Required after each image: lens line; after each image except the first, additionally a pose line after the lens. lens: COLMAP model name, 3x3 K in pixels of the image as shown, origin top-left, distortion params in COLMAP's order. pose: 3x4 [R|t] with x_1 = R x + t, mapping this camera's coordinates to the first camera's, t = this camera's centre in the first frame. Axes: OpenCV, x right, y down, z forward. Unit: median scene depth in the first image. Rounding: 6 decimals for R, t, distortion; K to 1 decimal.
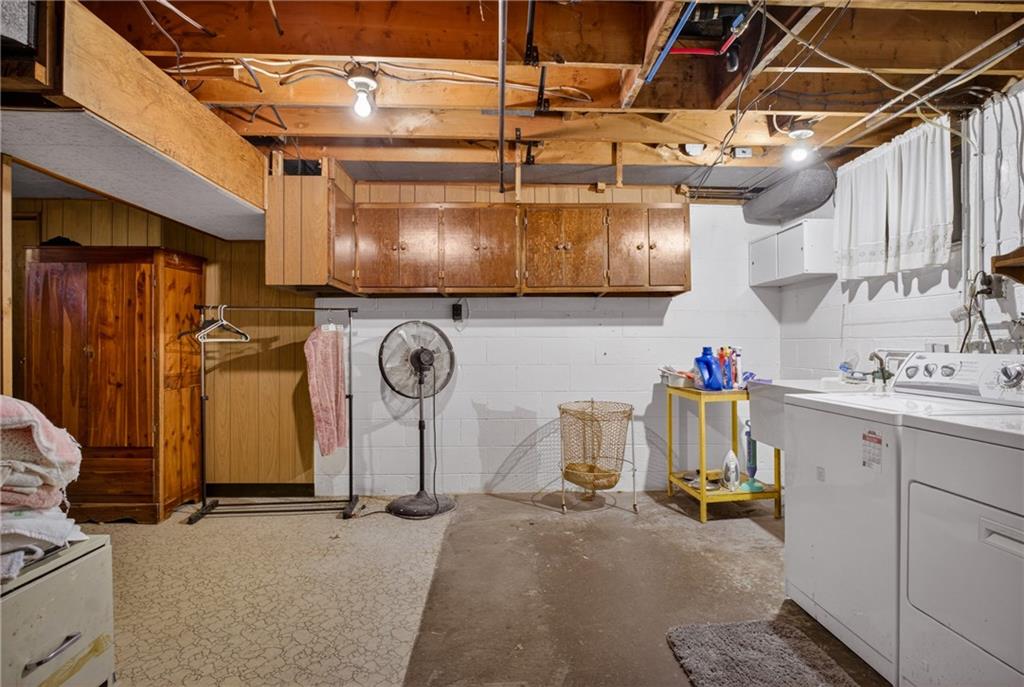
lens RADIAL K [[549.6, 0, 530.3], [0, 549.6, 346.5], [0, 0, 1]] dist [-0.013540, 0.001779]
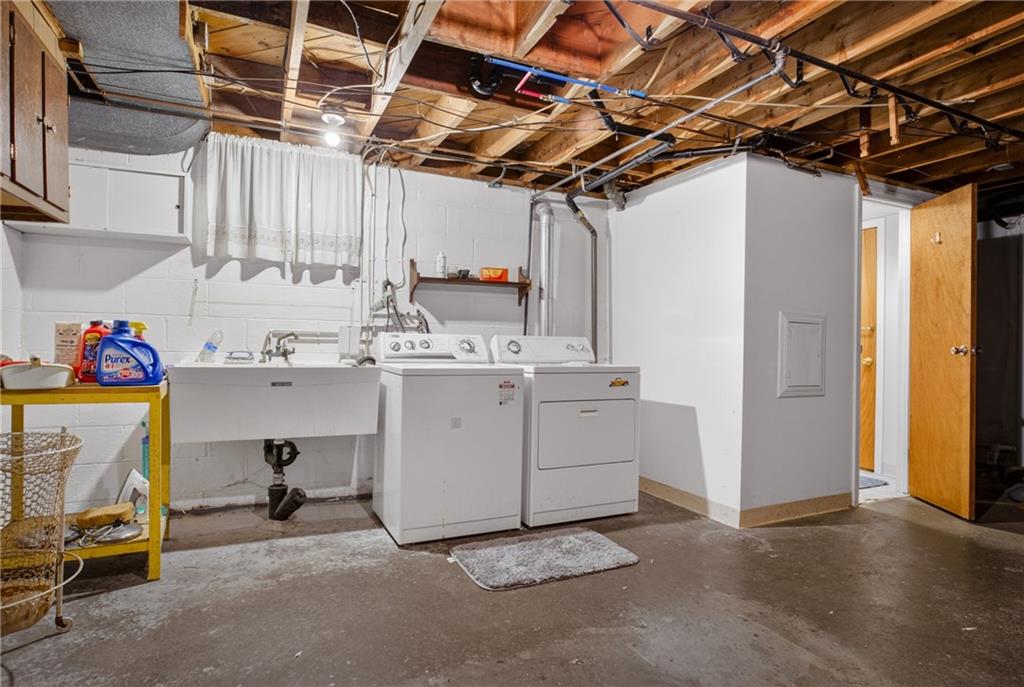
lens RADIAL K [[549.6, 0, 513.4], [0, 549.6, 343.6], [0, 0, 1]] dist [-0.013540, 0.001779]
pose [[-0.362499, -0.009773, 0.931933, -0.543053], [-0.013735, 0.999892, 0.005143, 0.021331], [-0.931883, -0.010935, -0.362594, 0.958165]]
